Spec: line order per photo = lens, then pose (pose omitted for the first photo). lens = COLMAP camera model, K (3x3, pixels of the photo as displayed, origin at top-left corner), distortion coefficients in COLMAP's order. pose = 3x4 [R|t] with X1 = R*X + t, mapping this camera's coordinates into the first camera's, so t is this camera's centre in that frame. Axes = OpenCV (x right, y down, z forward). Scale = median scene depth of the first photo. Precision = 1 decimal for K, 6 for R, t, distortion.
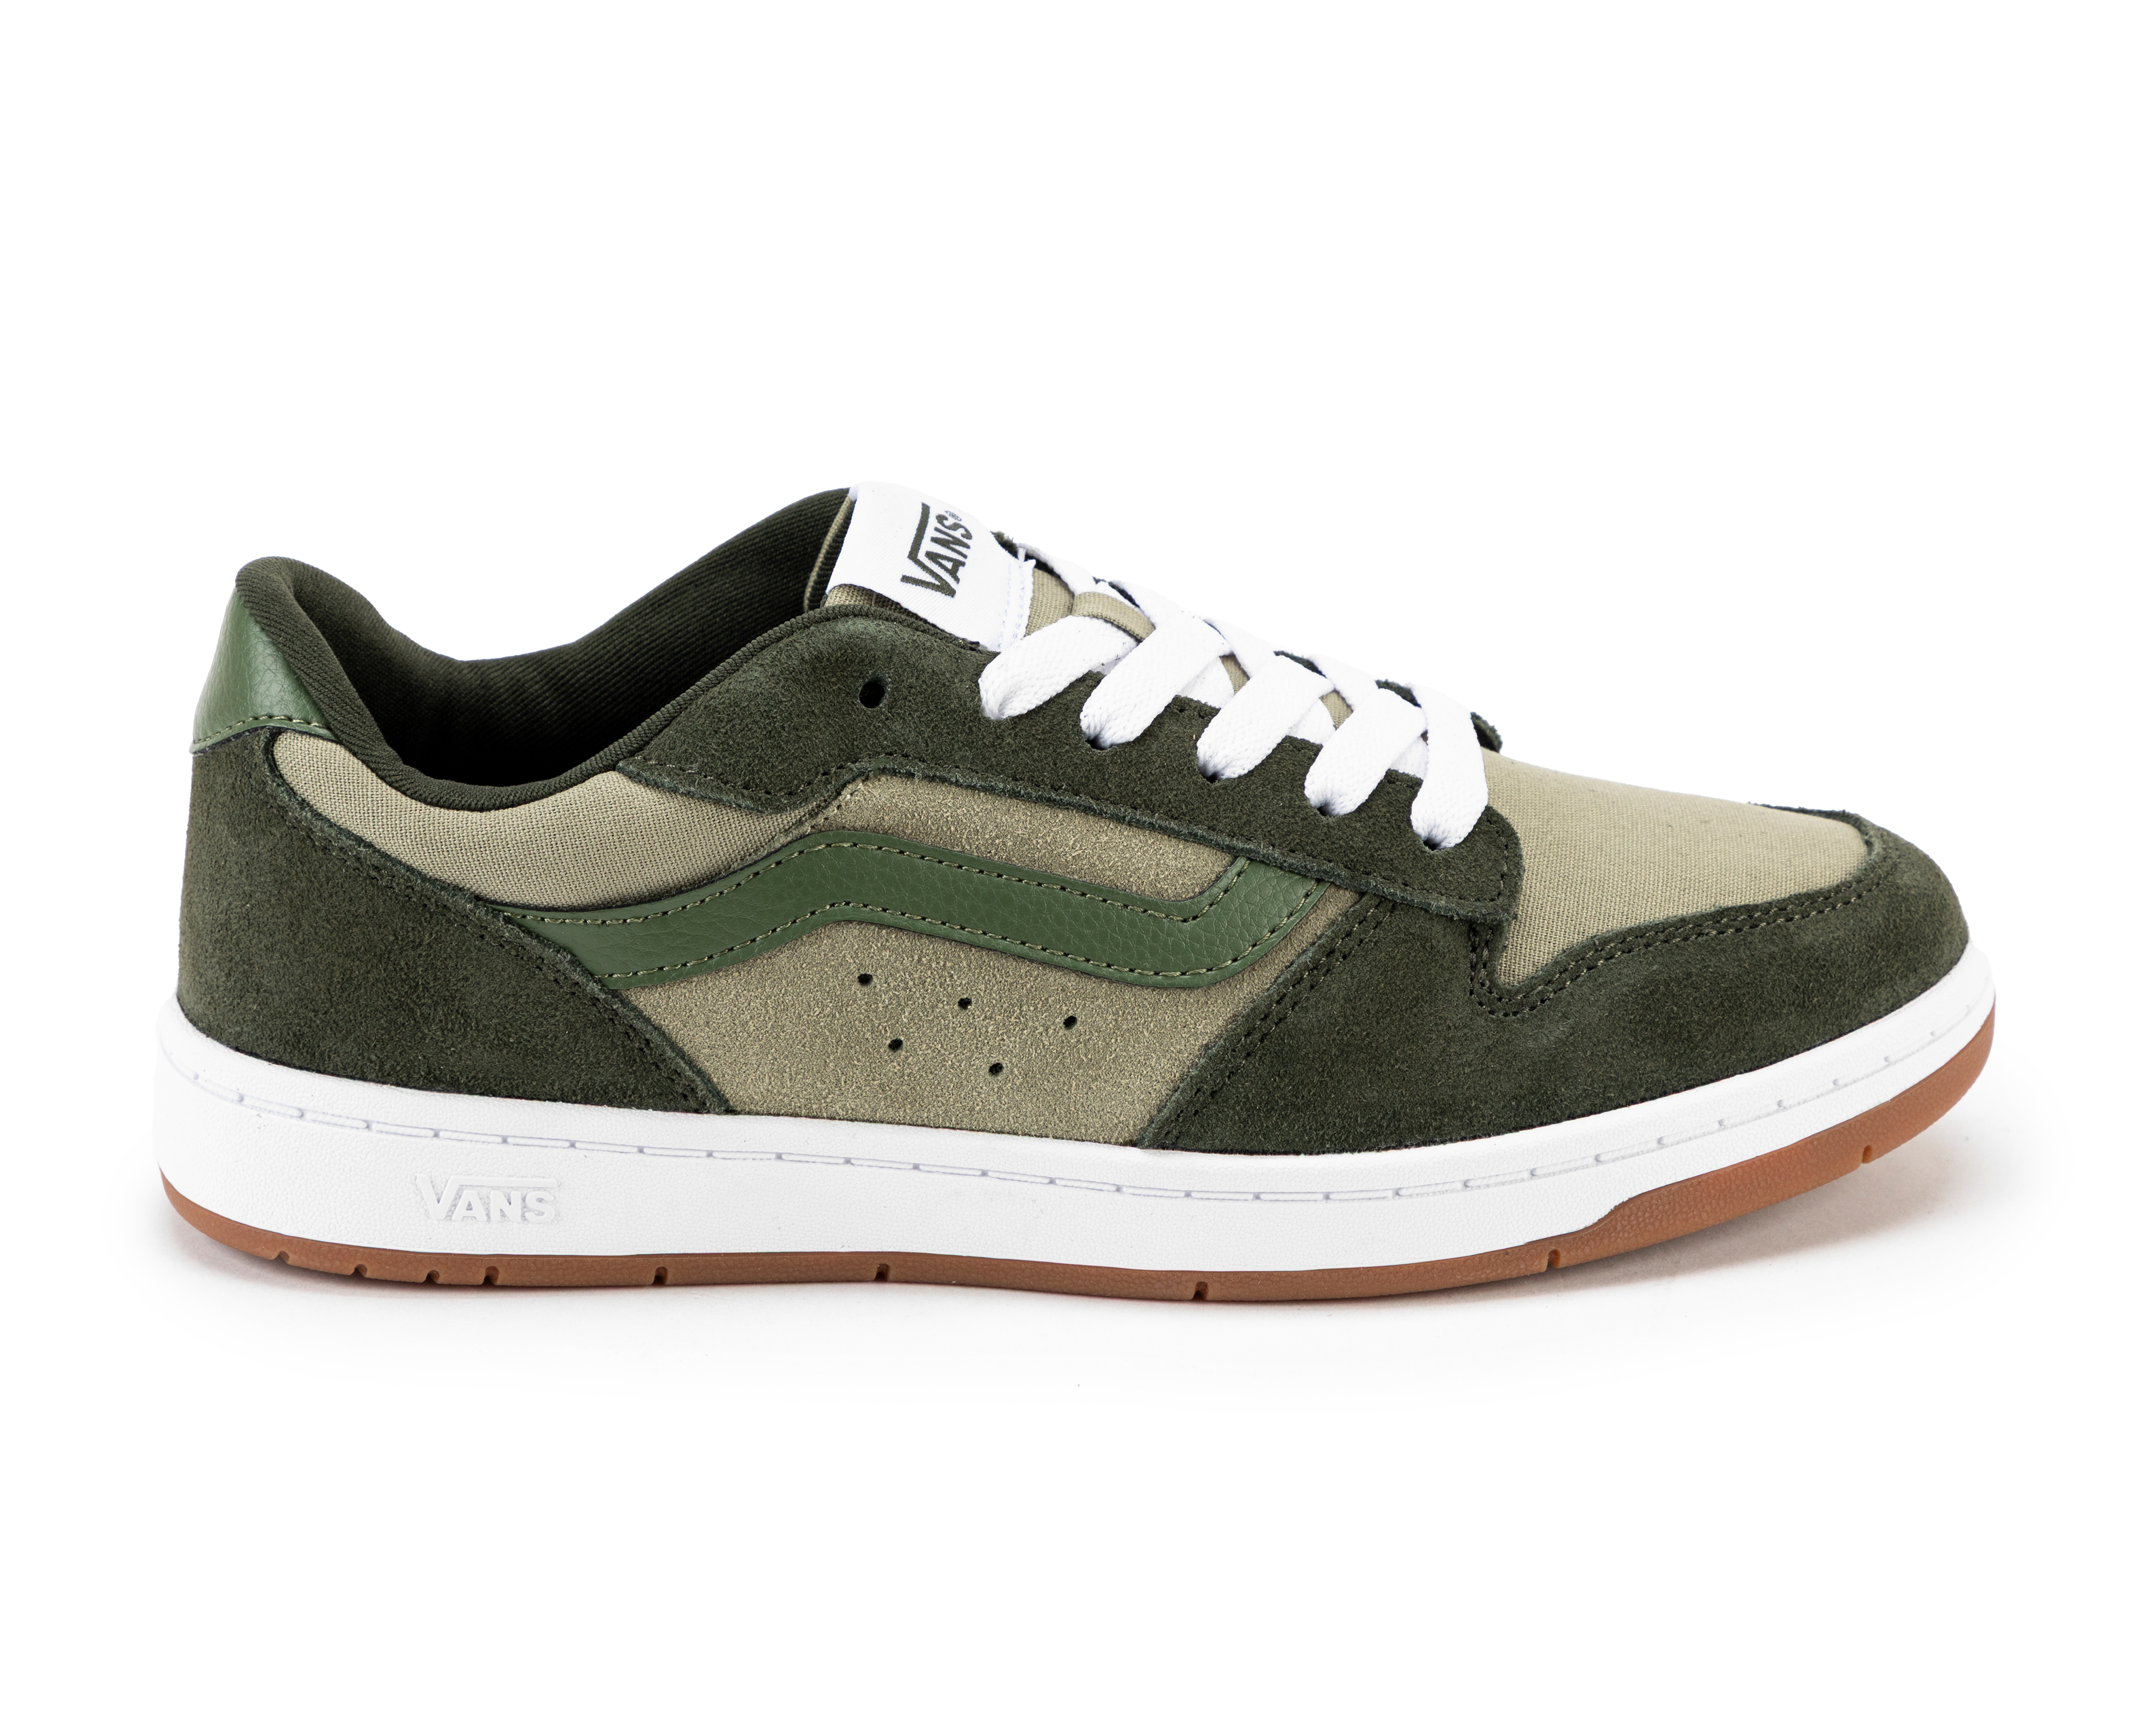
lens RADIAL K [[6094.2, 0, 1078.8], [0, 6094.2, 861.8], [0, 0, 1]] dist [-0.268883, 0.000000]
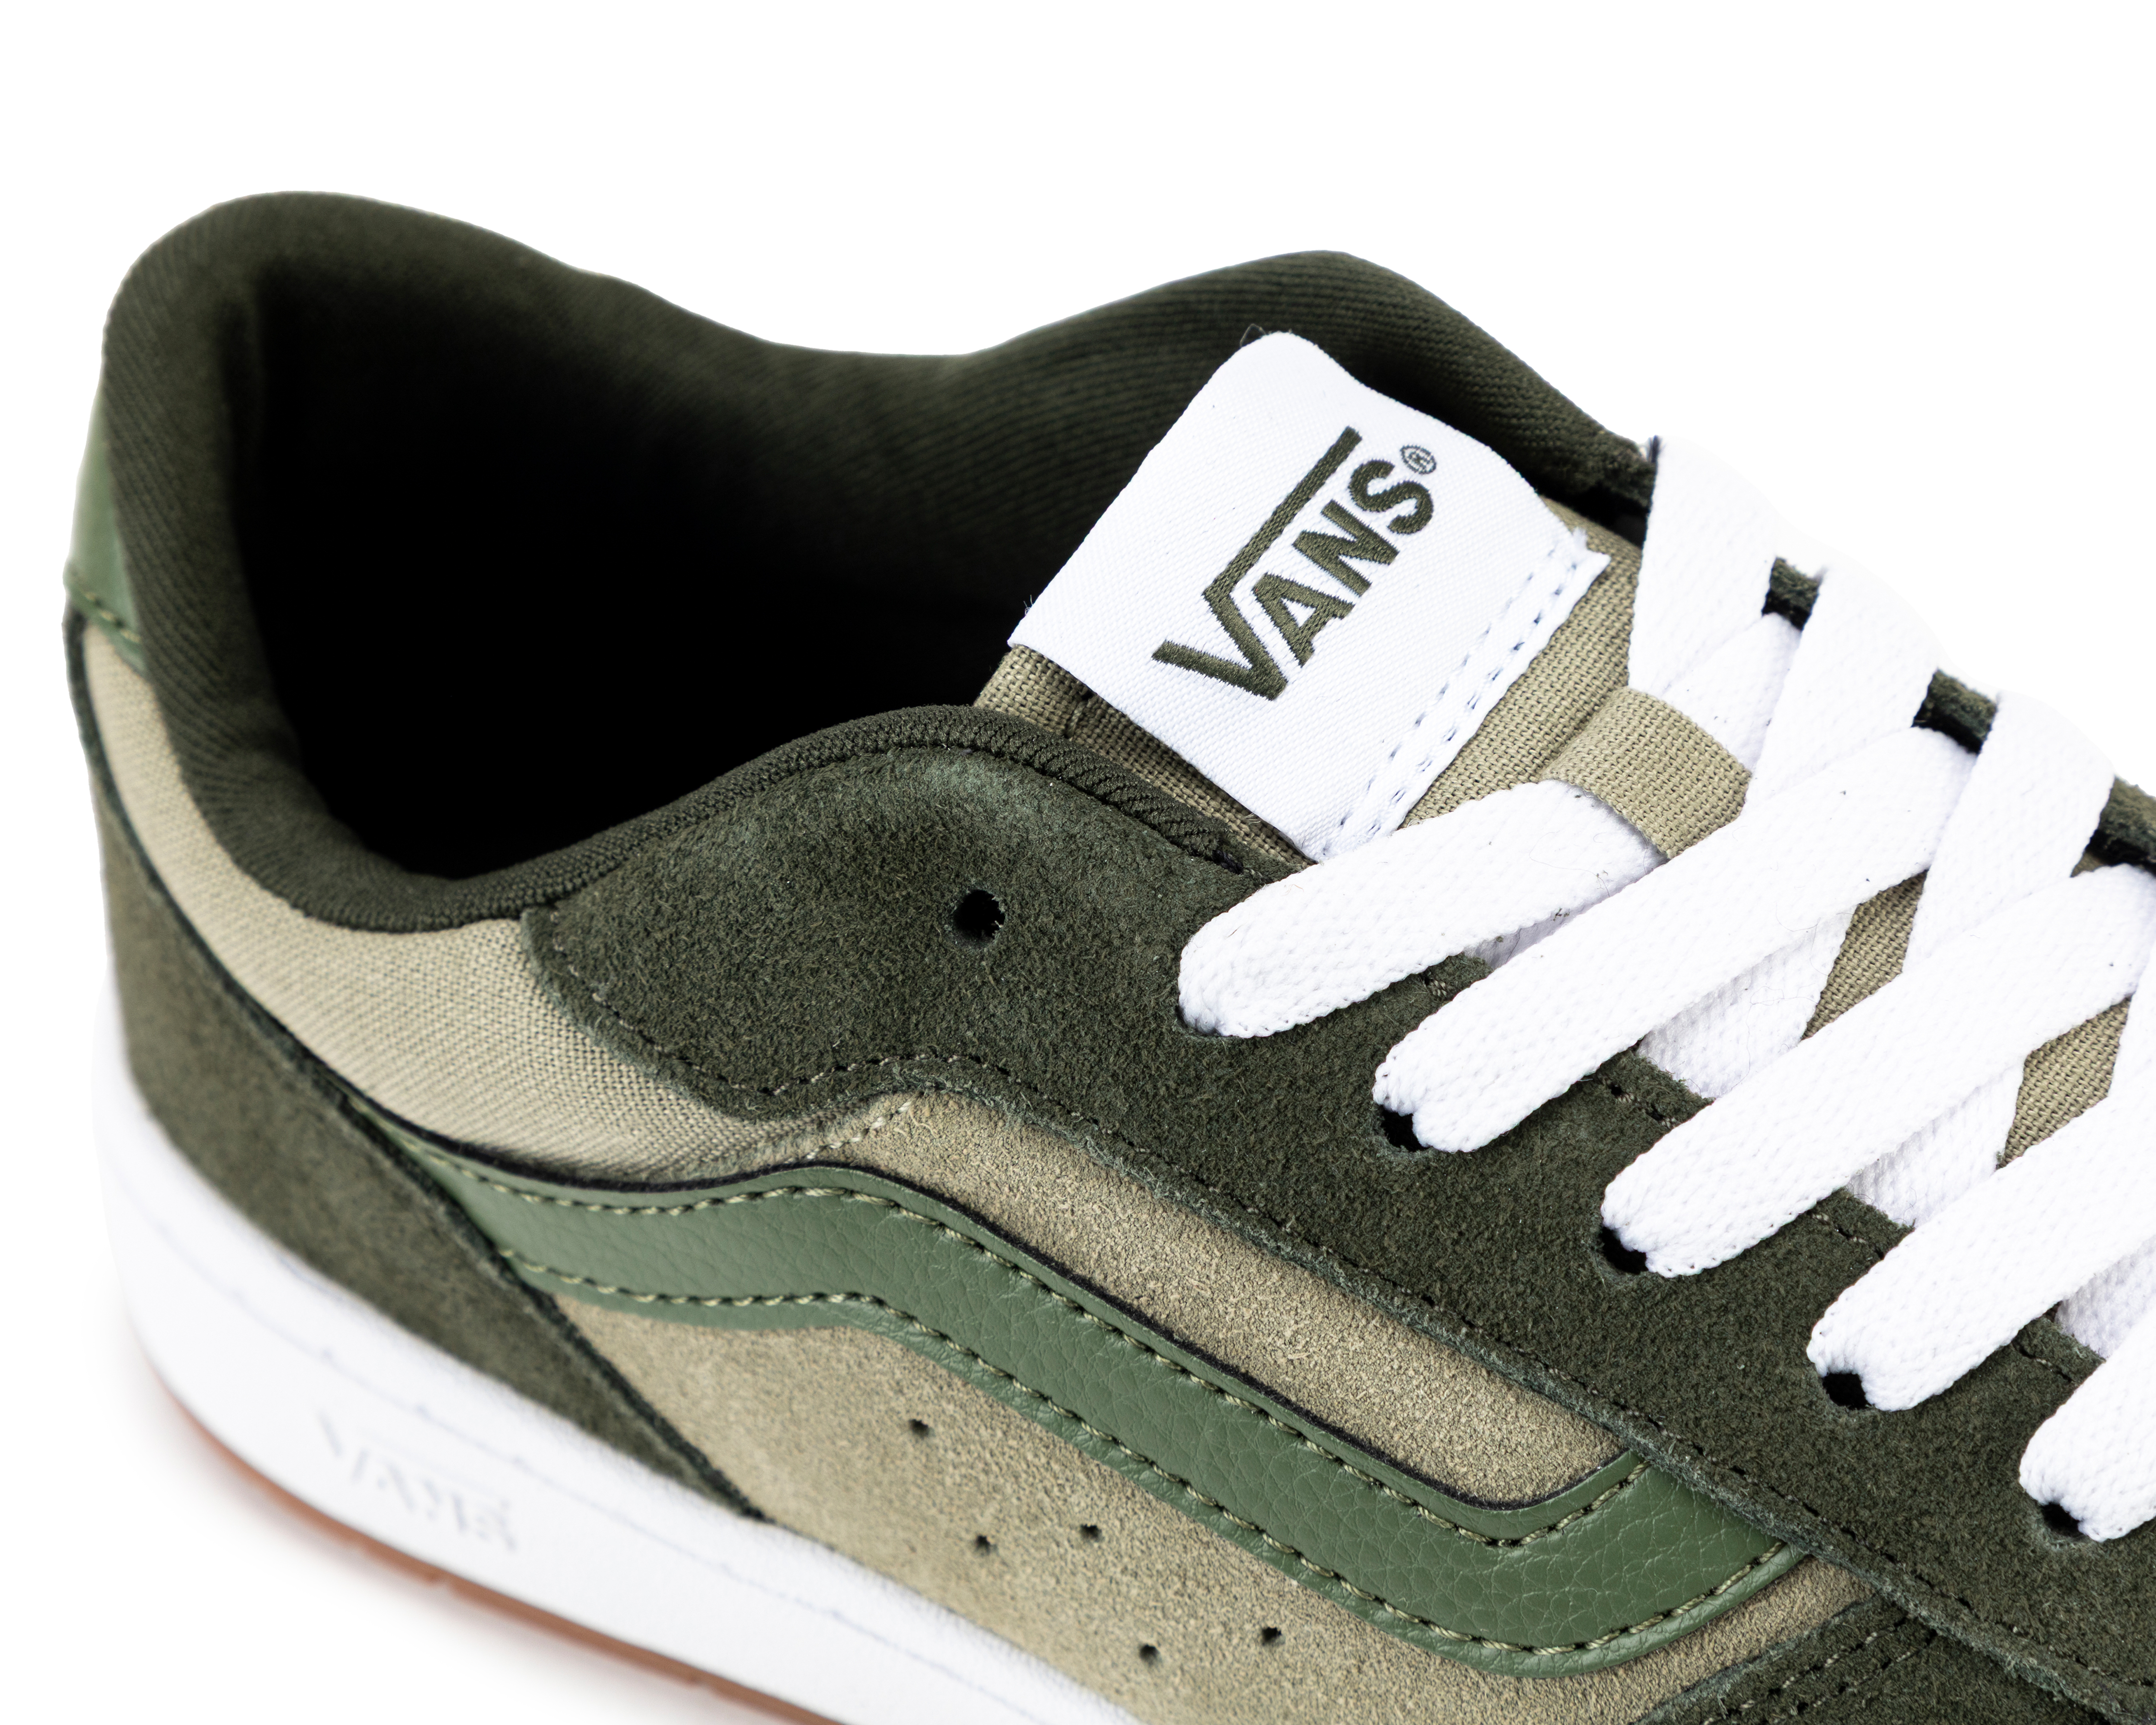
lens RADIAL K [[6094.2, 0, 1077.6], [0, 6094.2, 862.3], [0, 0, 1]] dist [-0.268883, 0.000000]
pose [[0.845953, 0.284950, -0.450741, 0.186756], [-0.104845, 0.917637, 0.383340, -0.215210], [0.522849, -0.277029, 0.806153, 0.614468]]
